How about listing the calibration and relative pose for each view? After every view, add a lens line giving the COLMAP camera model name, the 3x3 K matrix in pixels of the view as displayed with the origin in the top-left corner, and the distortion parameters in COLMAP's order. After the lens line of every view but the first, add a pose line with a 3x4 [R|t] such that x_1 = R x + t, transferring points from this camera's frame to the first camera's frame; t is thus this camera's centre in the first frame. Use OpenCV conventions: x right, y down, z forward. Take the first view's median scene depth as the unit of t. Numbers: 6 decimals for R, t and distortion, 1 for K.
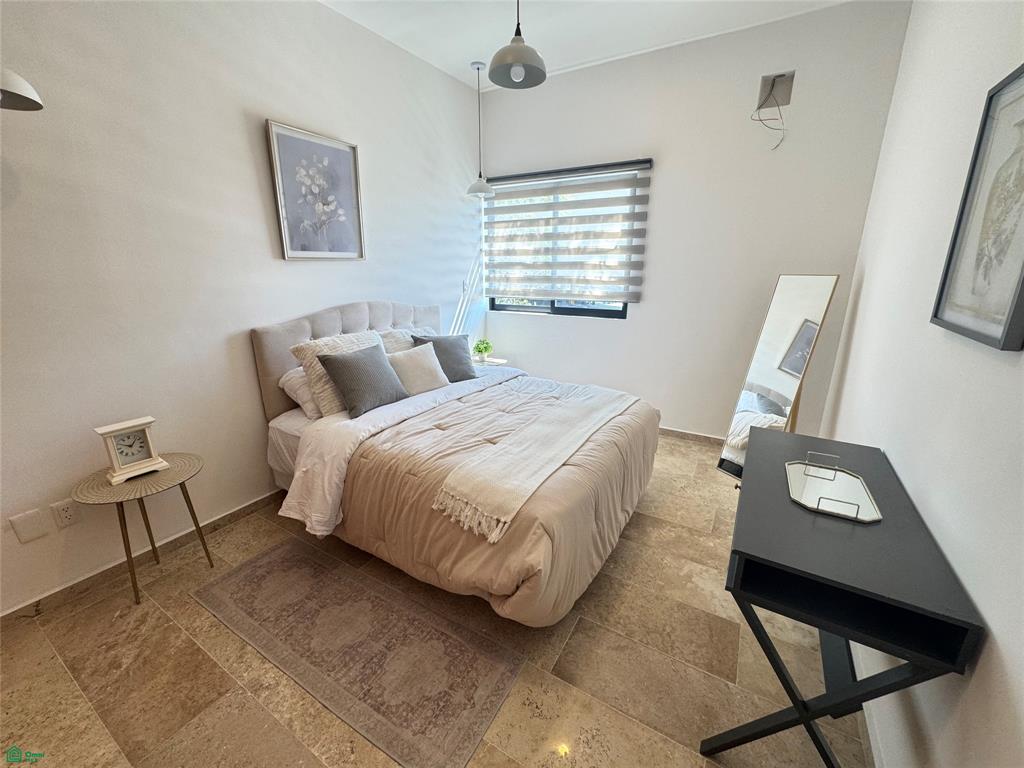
lens RADIAL K [[412.1, 0, 515.4], [0, 412.1, 379.0], [0, 0, 1]] dist [-0.001079, 0.000340]
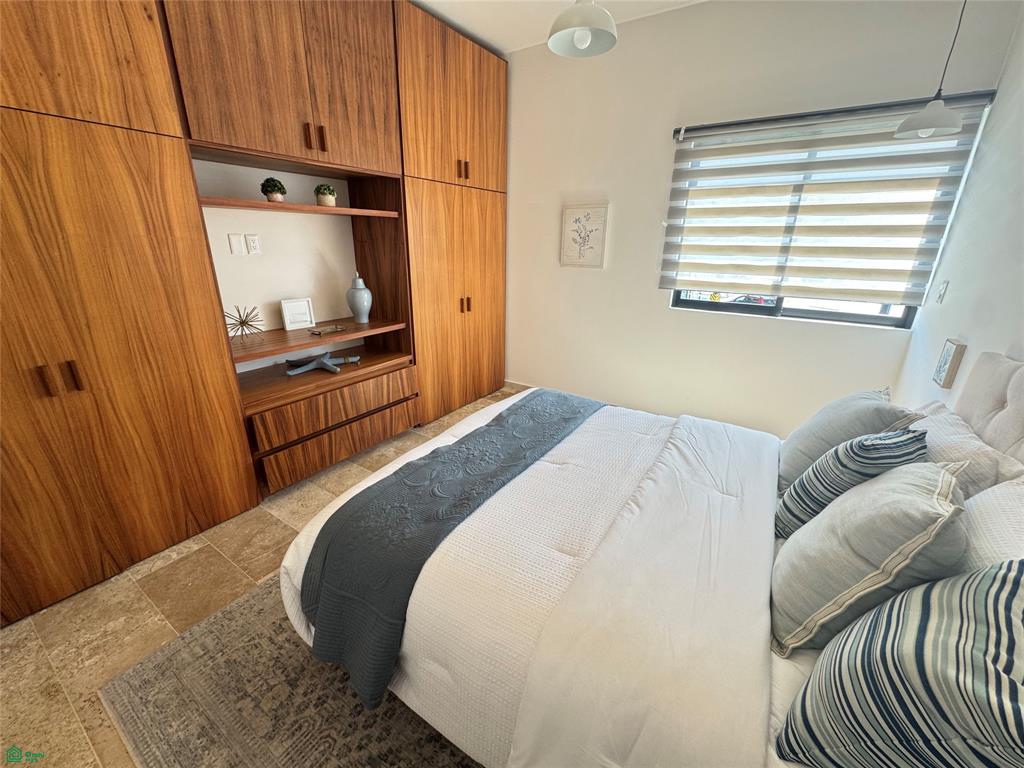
lens RADIAL K [[412.1, 0, 509.1], [0, 412.1, 384.4], [0, 0, 1]] dist [-0.001079, 0.000340]
pose [[0.998994, 0.031613, -0.031800, -0.387564], [-0.029726, 0.997864, 0.058163, -0.064755], [0.033571, -0.057159, 0.997800, 0.239731]]
